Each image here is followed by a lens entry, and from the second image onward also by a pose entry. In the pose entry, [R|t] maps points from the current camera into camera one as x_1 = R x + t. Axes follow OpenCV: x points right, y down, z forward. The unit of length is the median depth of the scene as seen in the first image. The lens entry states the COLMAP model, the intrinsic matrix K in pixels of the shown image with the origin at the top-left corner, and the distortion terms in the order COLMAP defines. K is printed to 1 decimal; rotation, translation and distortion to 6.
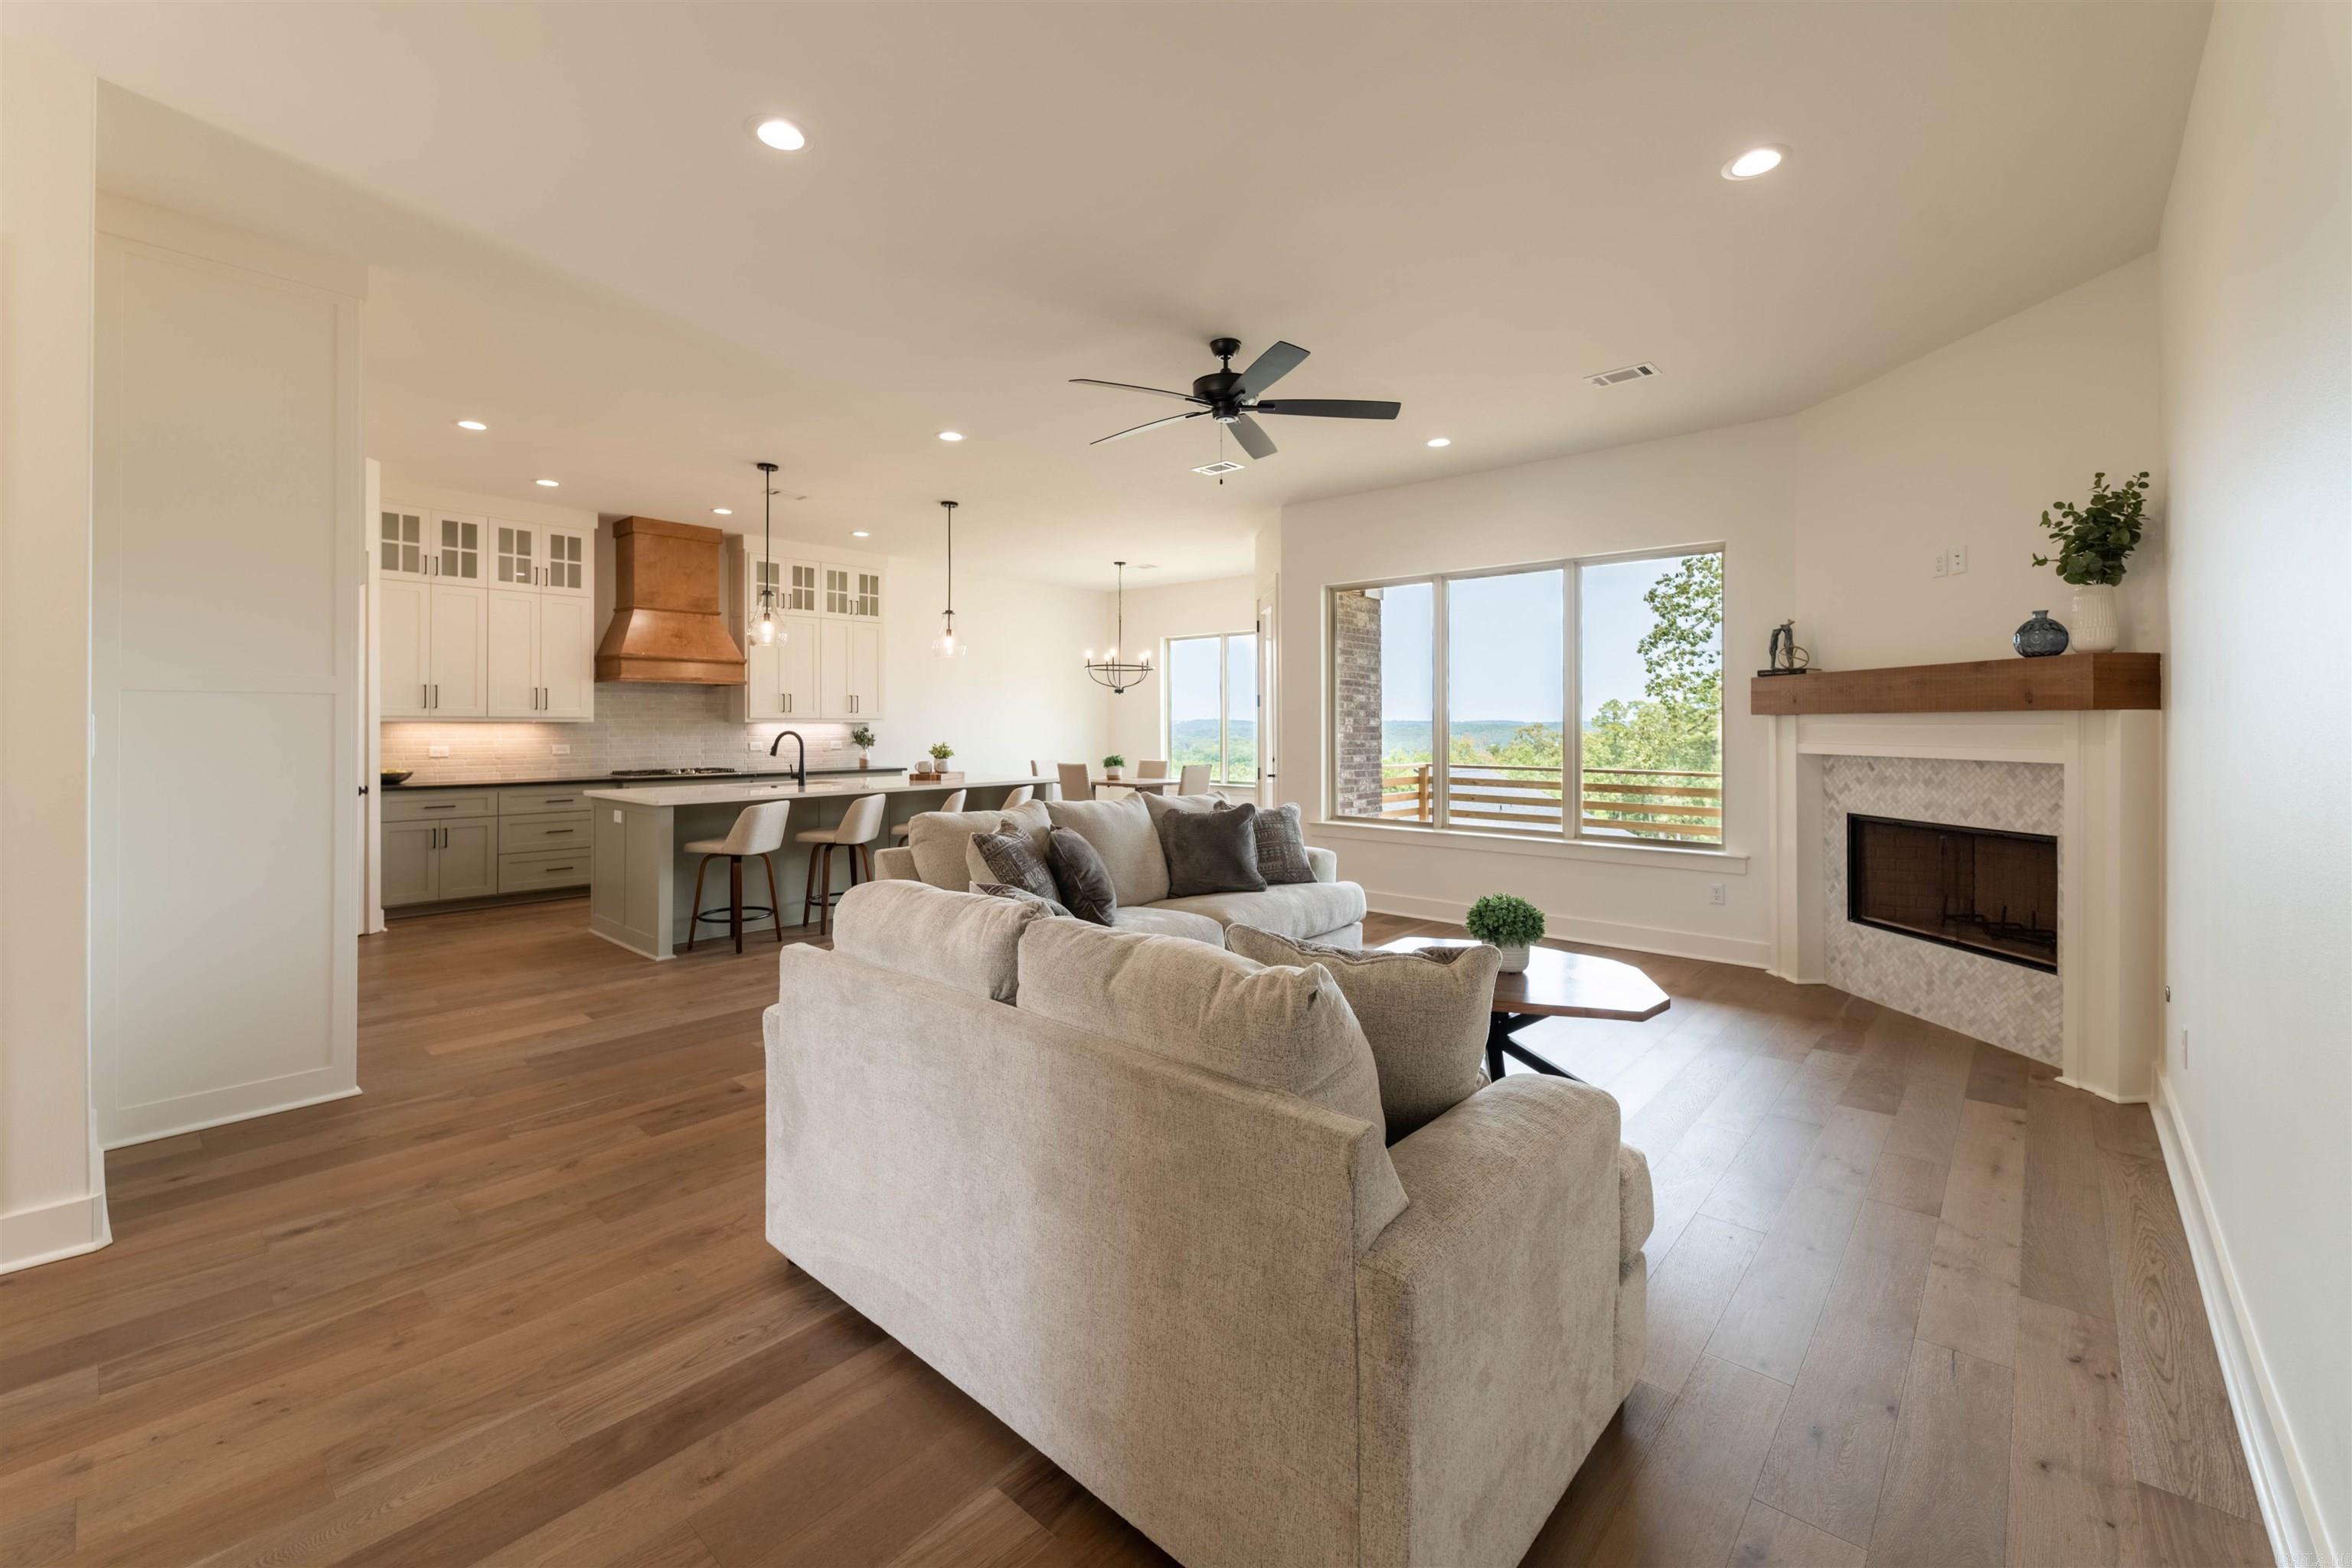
lens RADIAL K [[970.2, 0, 1159.7], [0, 970.2, 719.5], [0, 0, 1]] dist [0.002452, -0.000794]
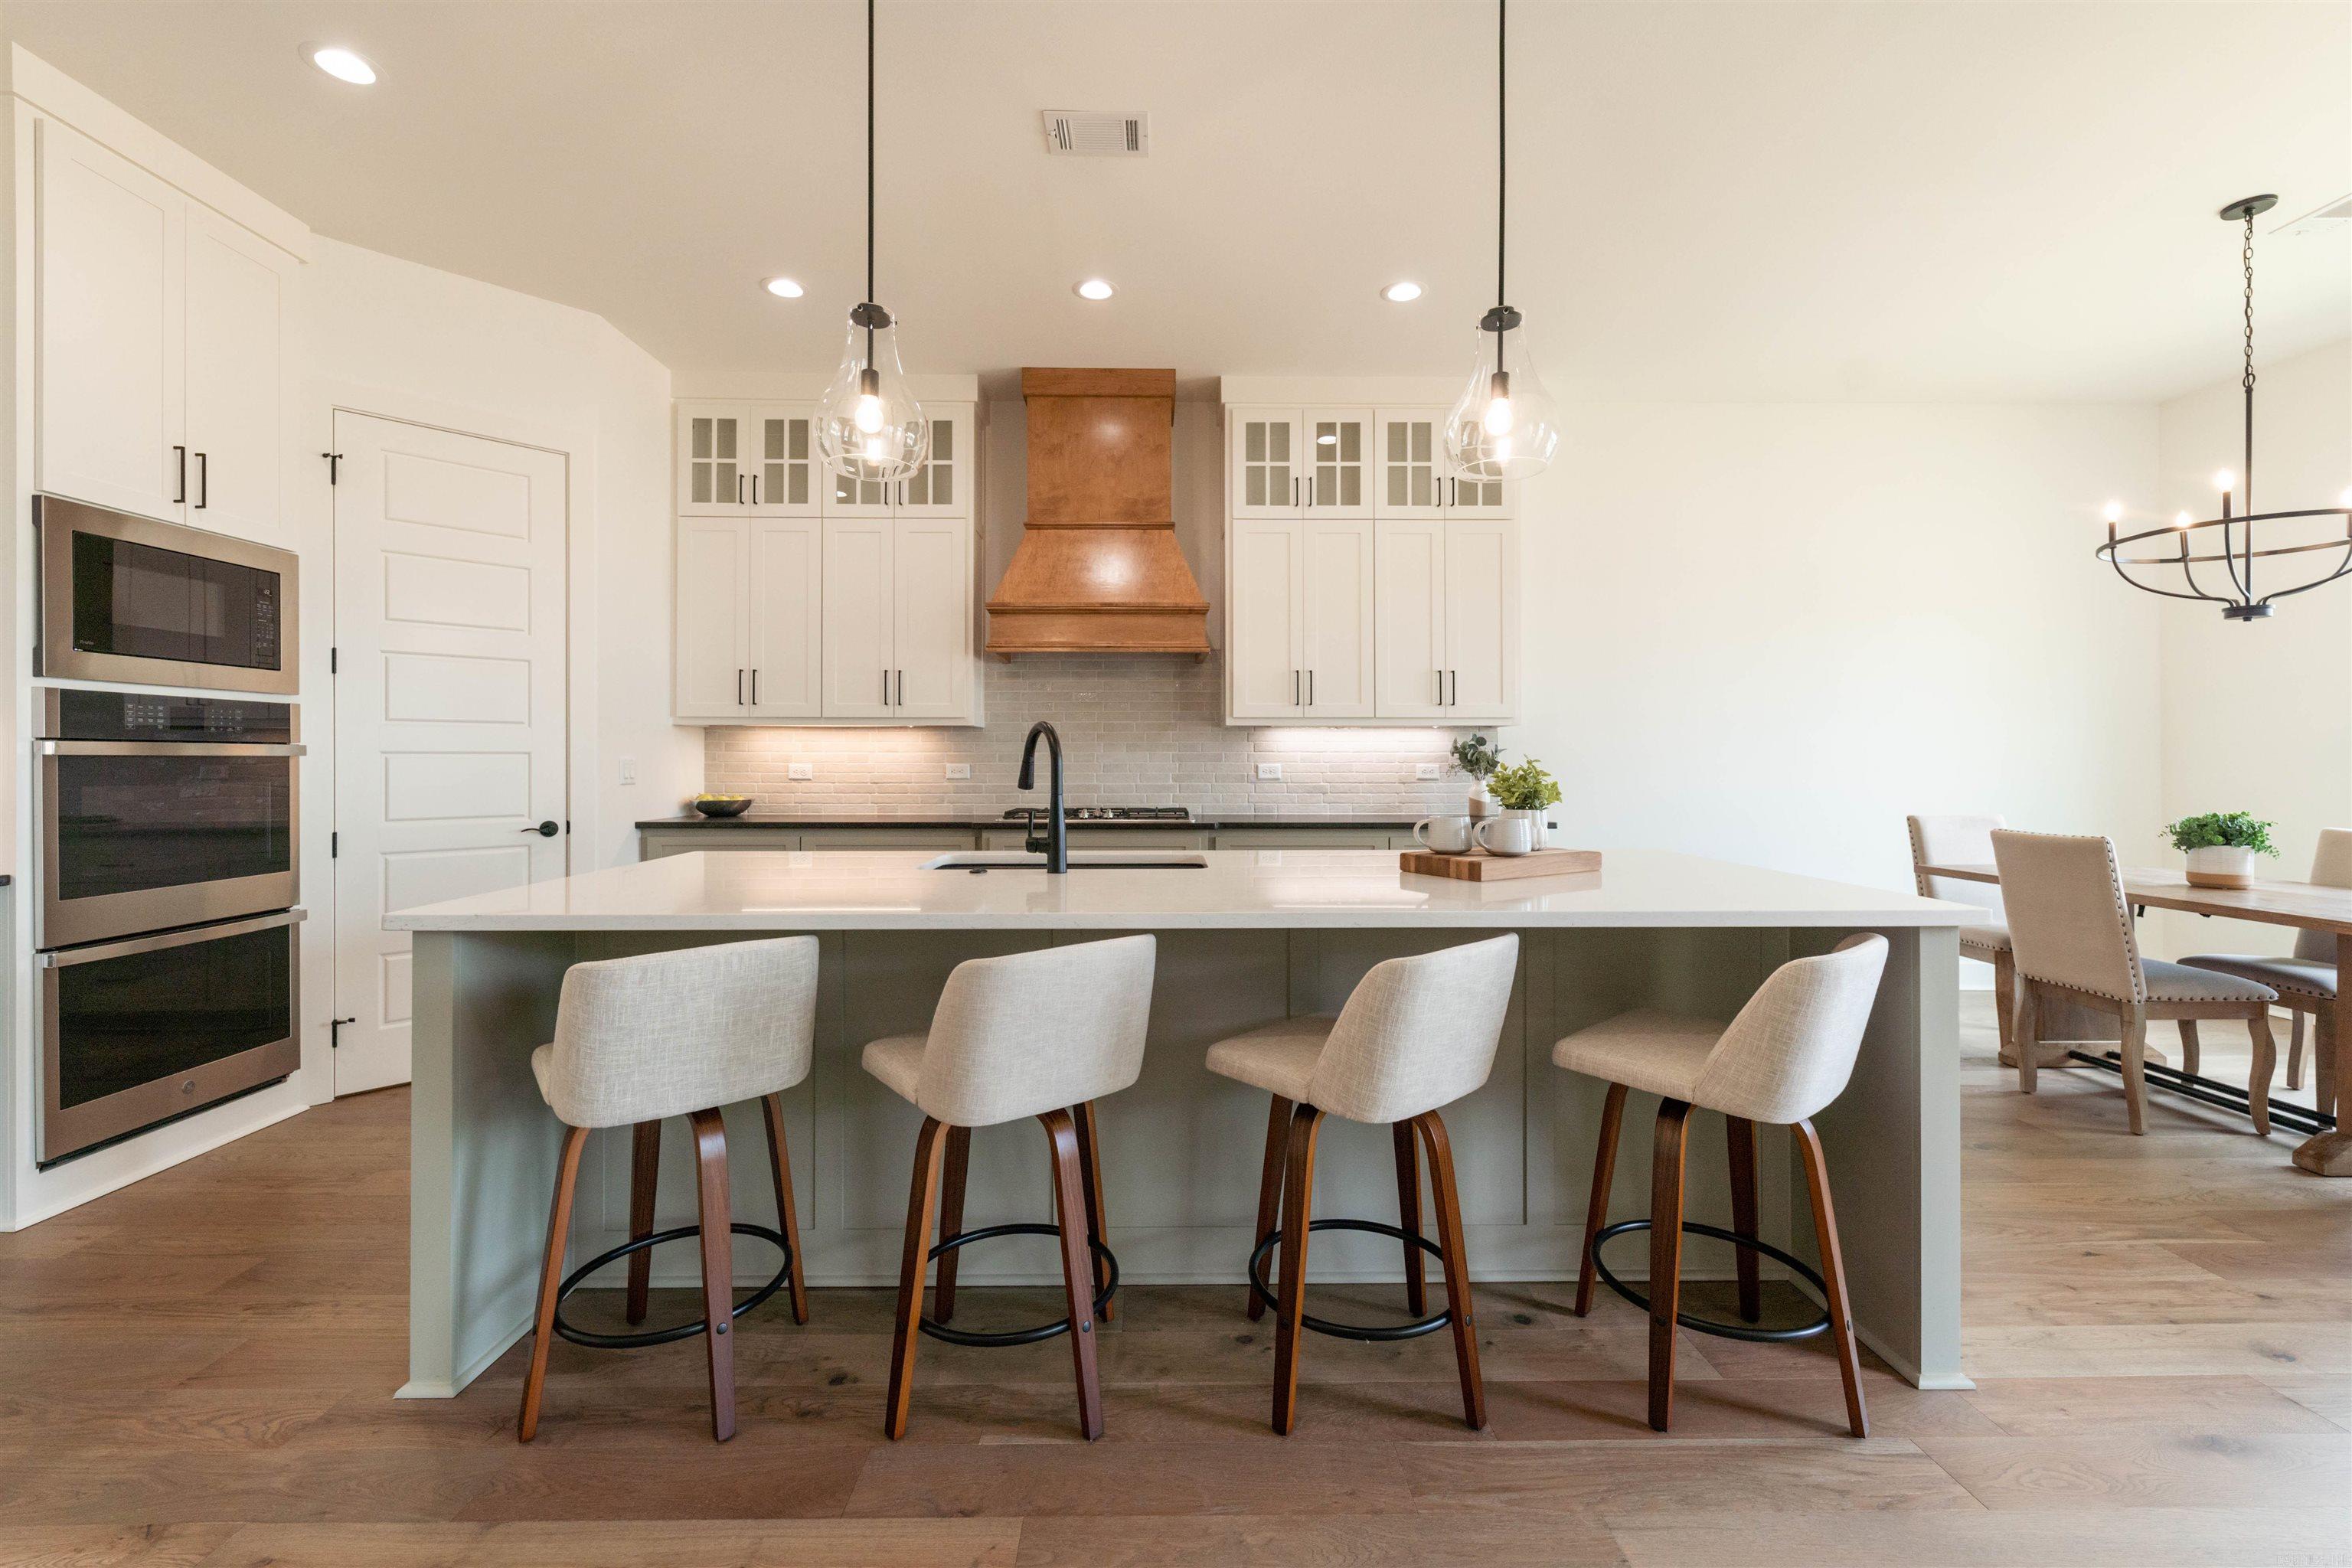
lens RADIAL K [[970.2, 0, 1168.7], [0, 970.2, 747.1], [0, 0, 1]] dist [0.002452, -0.000794]
pose [[0.685716, -0.008769, -0.727816, -0.066752], [0.002737, 0.999951, -0.009469, 0.022206], [0.727864, 0.004502, 0.685707, 0.683016]]
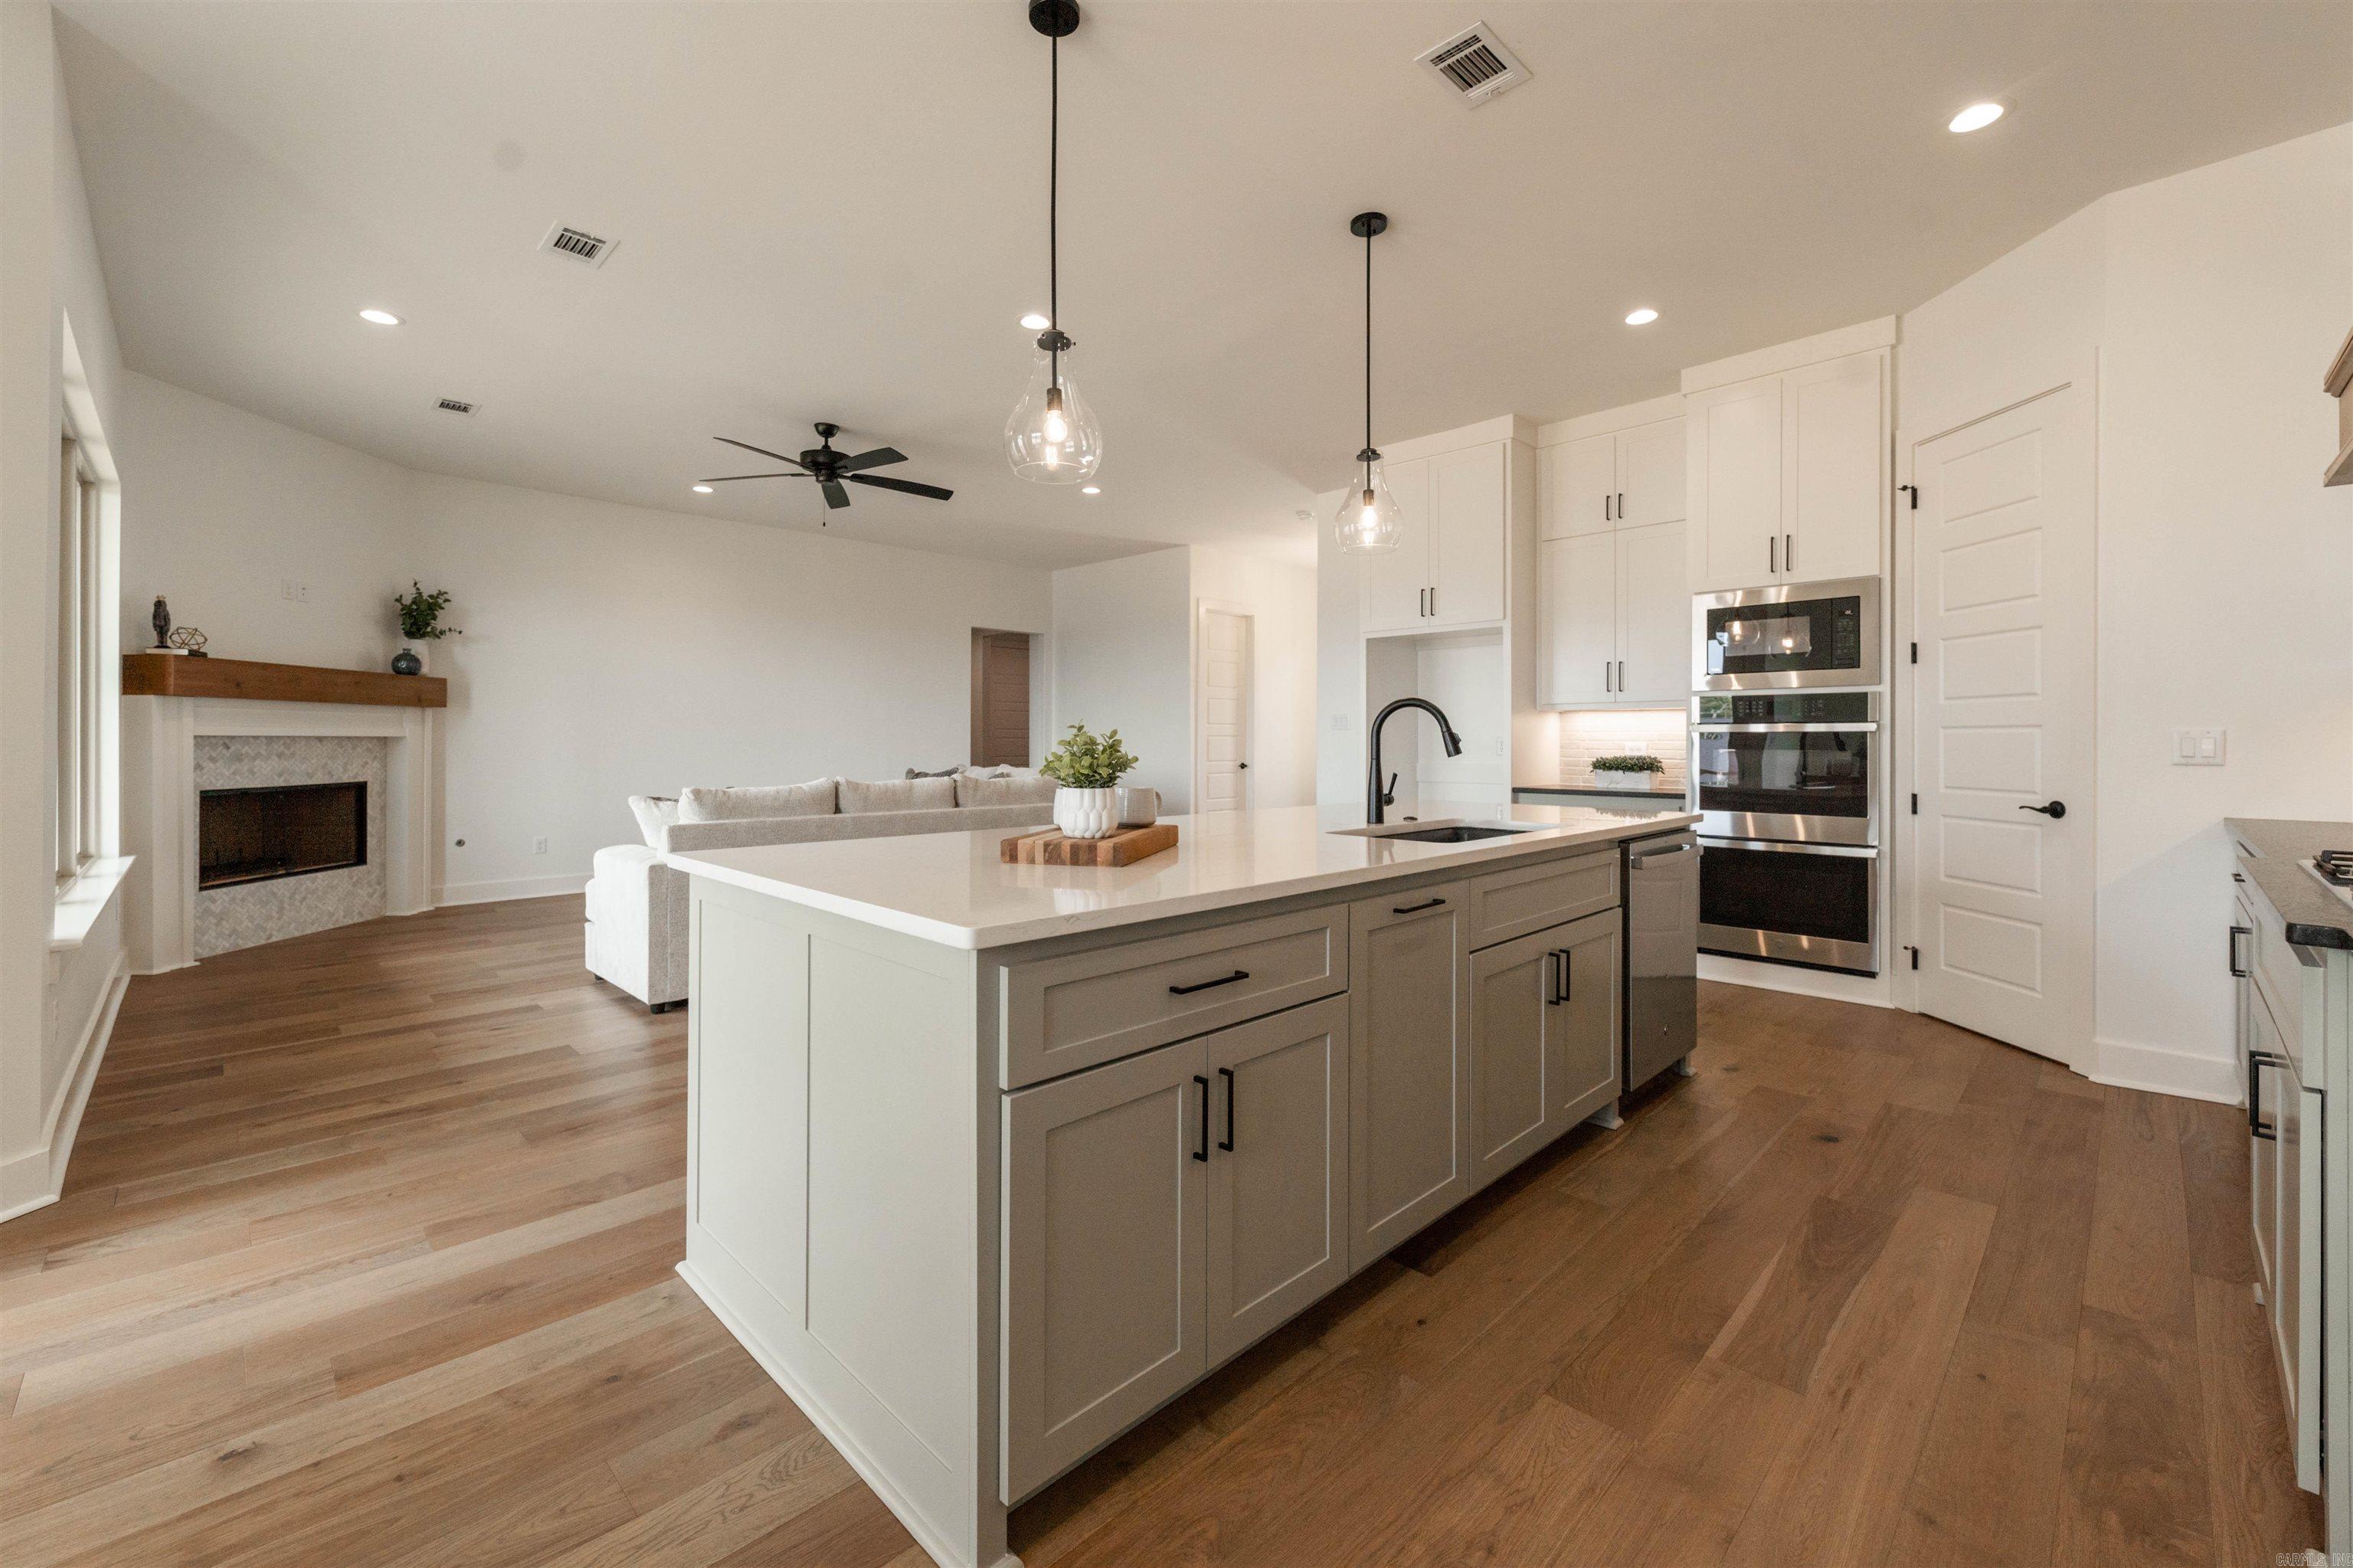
lens RADIAL K [[970.7, 0, 1196.4], [0, 970.7, 737.6], [0, 0, 1]] dist [0.002452, -0.000794]
pose [[-0.999068, 0.000282, 0.043160, -0.275026], [-0.000053, 0.999970, -0.007753, 0.028923], [-0.043160, -0.007749, -0.999038, 1.270730]]
